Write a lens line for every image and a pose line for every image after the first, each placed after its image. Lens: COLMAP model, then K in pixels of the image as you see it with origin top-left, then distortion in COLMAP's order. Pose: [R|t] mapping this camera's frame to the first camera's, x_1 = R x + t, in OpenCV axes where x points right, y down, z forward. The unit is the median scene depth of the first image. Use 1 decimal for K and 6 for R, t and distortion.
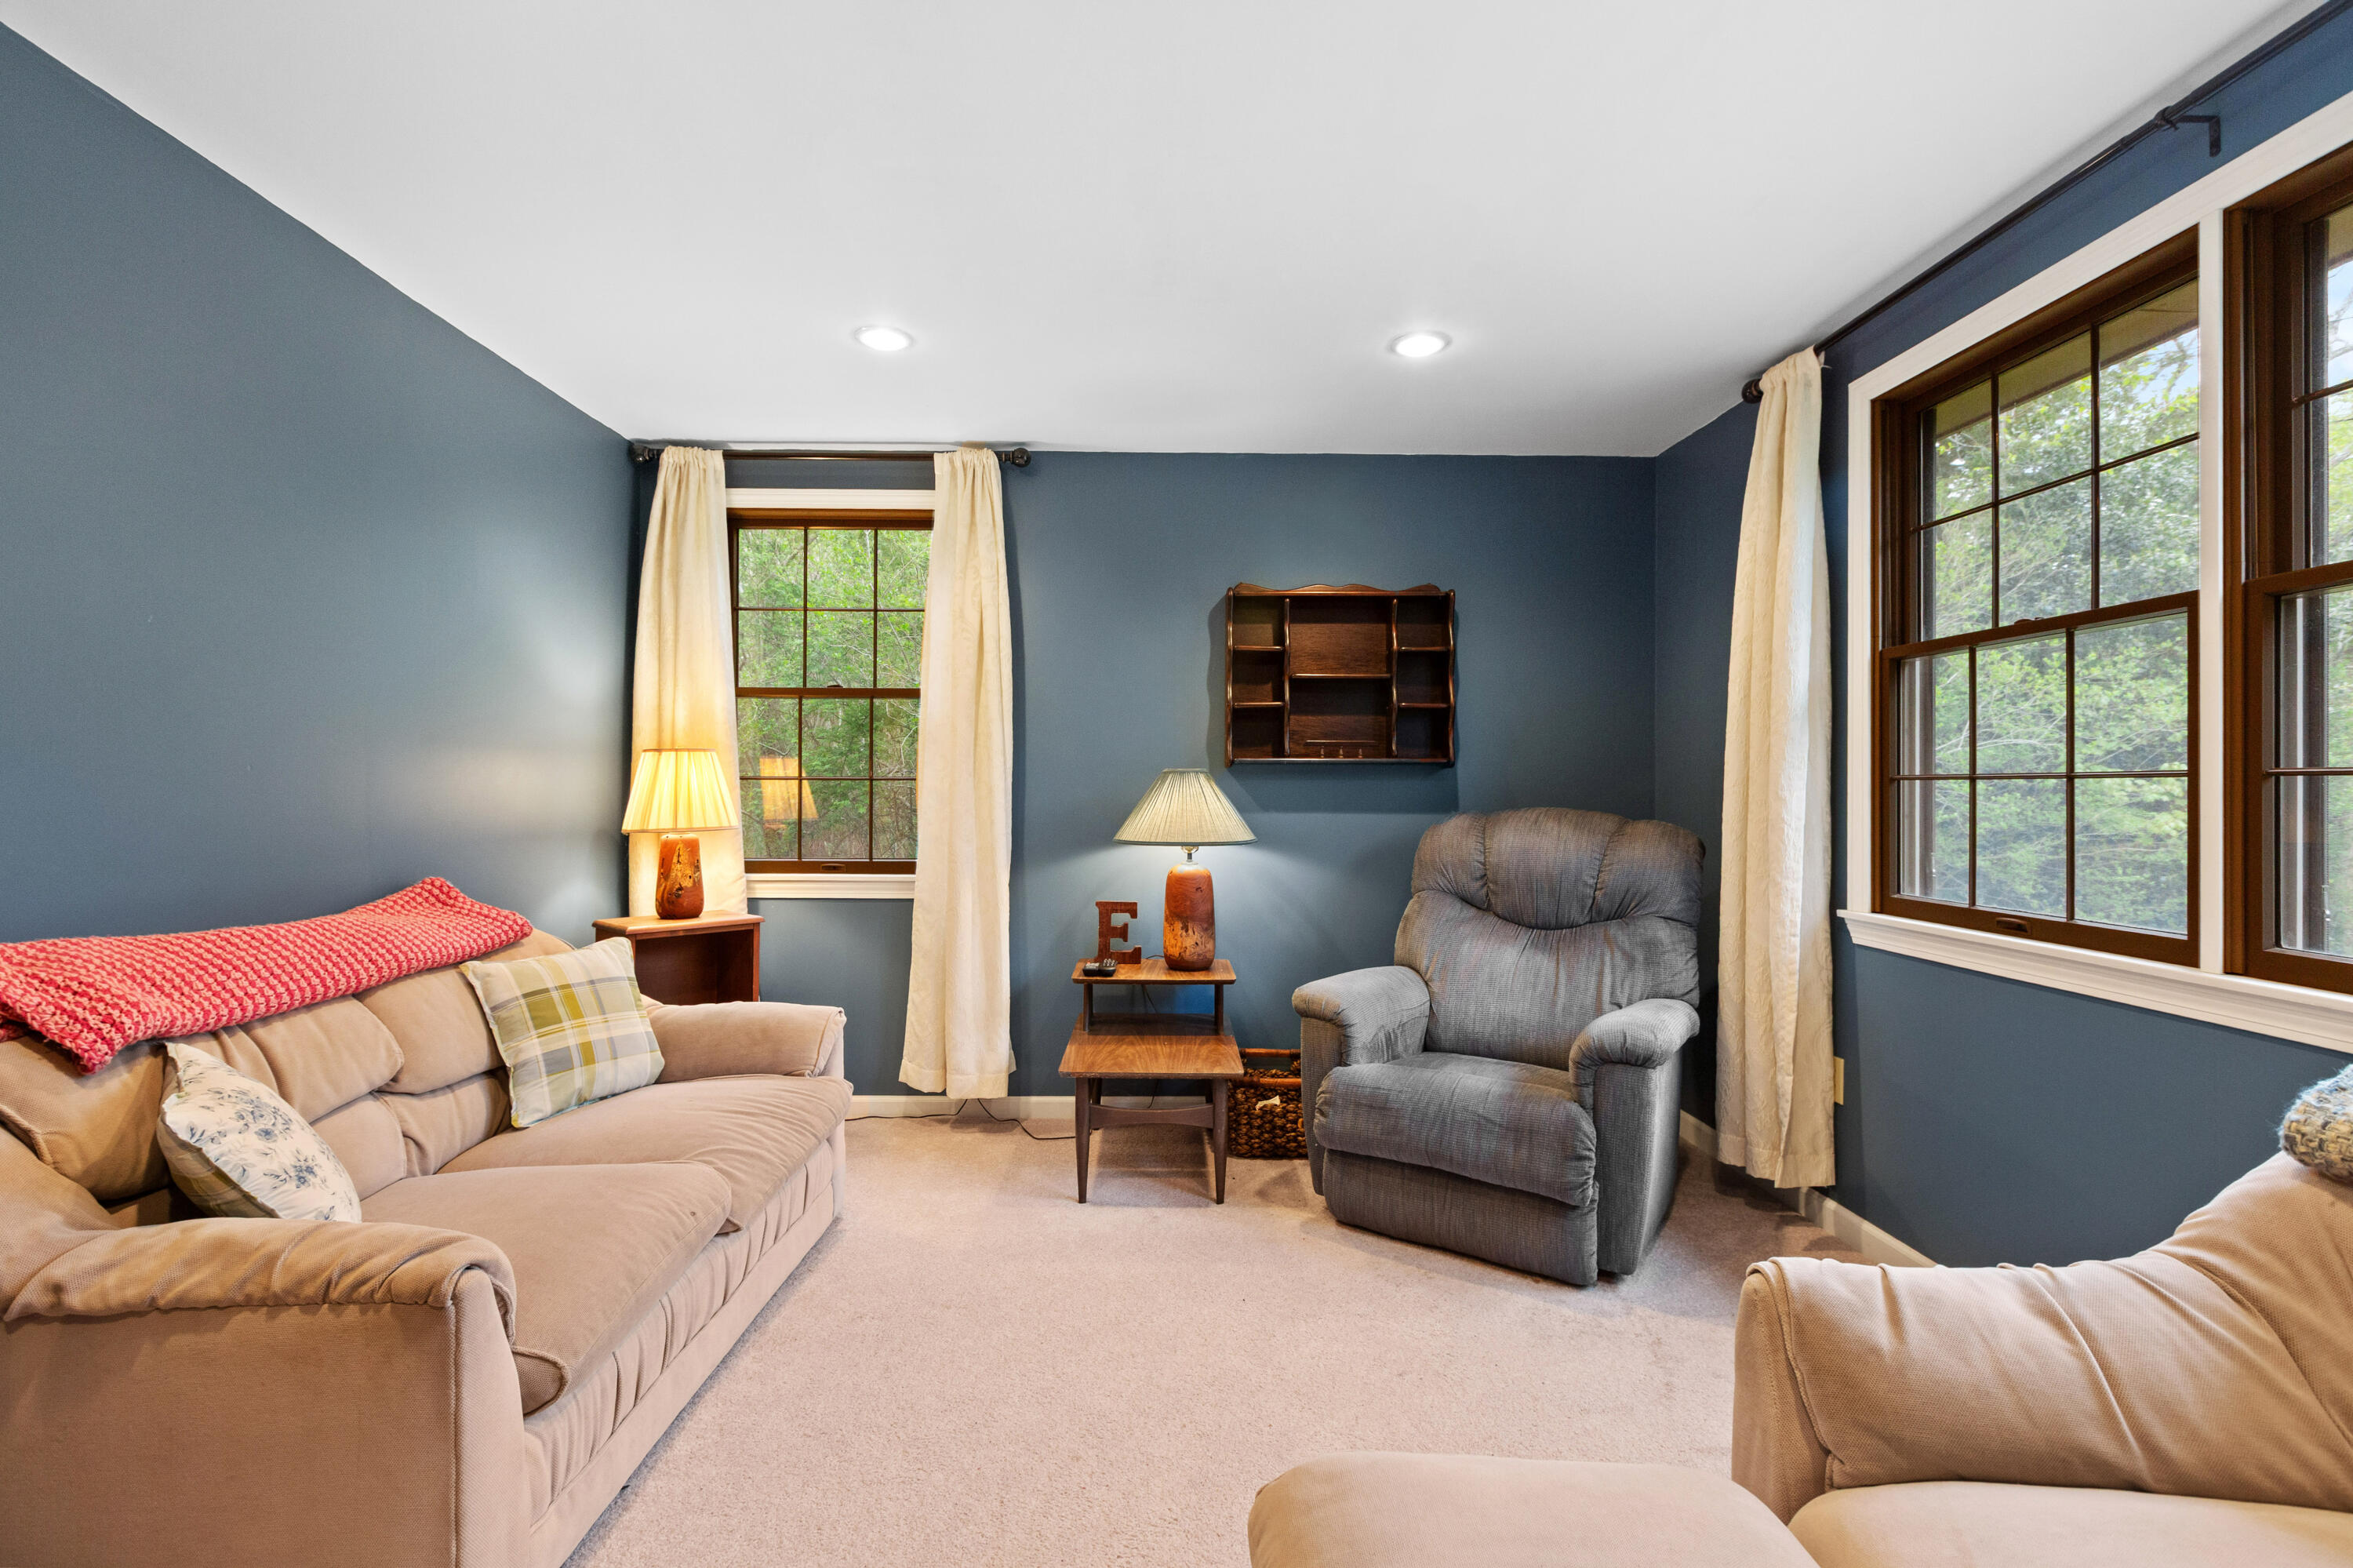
lens RADIAL K [[1057.5, 0, 1177.8], [0, 1057.5, 776.1], [0, 0, 1]] dist [-0.000929, -0.000474]
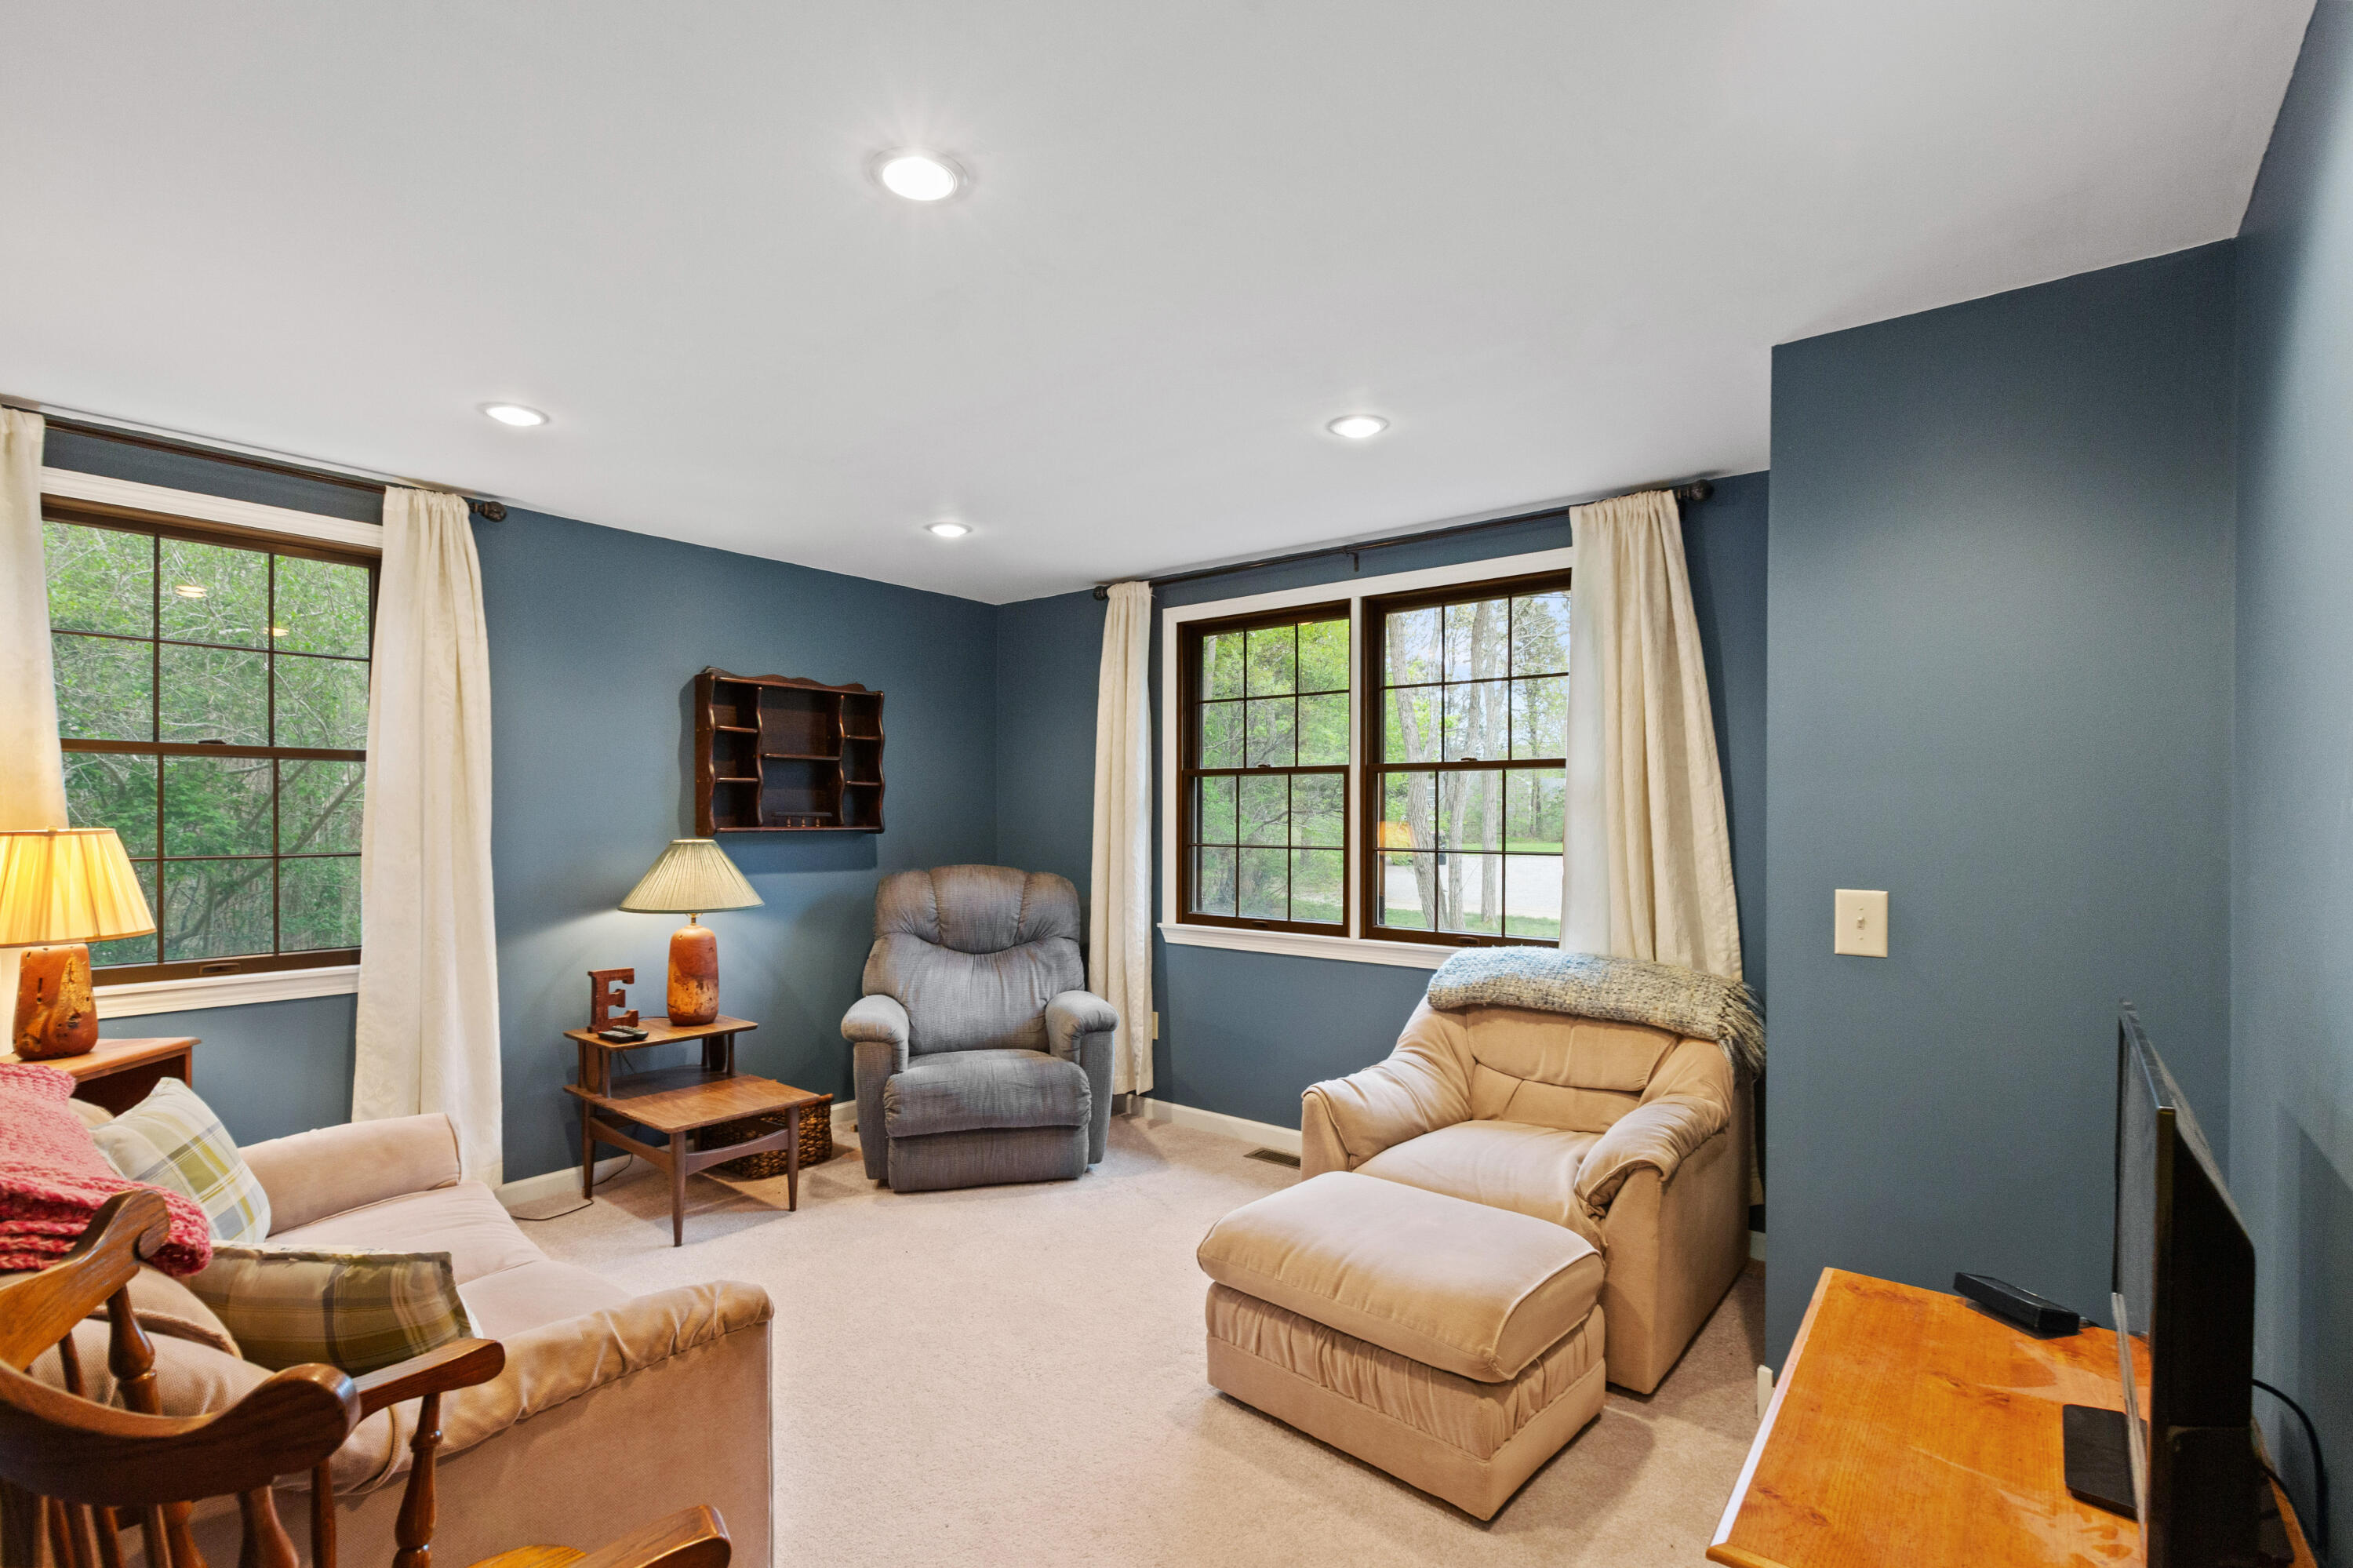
lens RADIAL K [[1057.5, 0, 1158.7], [0, 1057.5, 808.0], [0, 0, 1]] dist [-0.000929, -0.000474]
pose [[0.650790, 0.004058, 0.759247, -0.596842], [-0.008984, 0.999957, 0.002357, -0.055045], [-0.759205, -0.008355, 0.650798, -0.081657]]
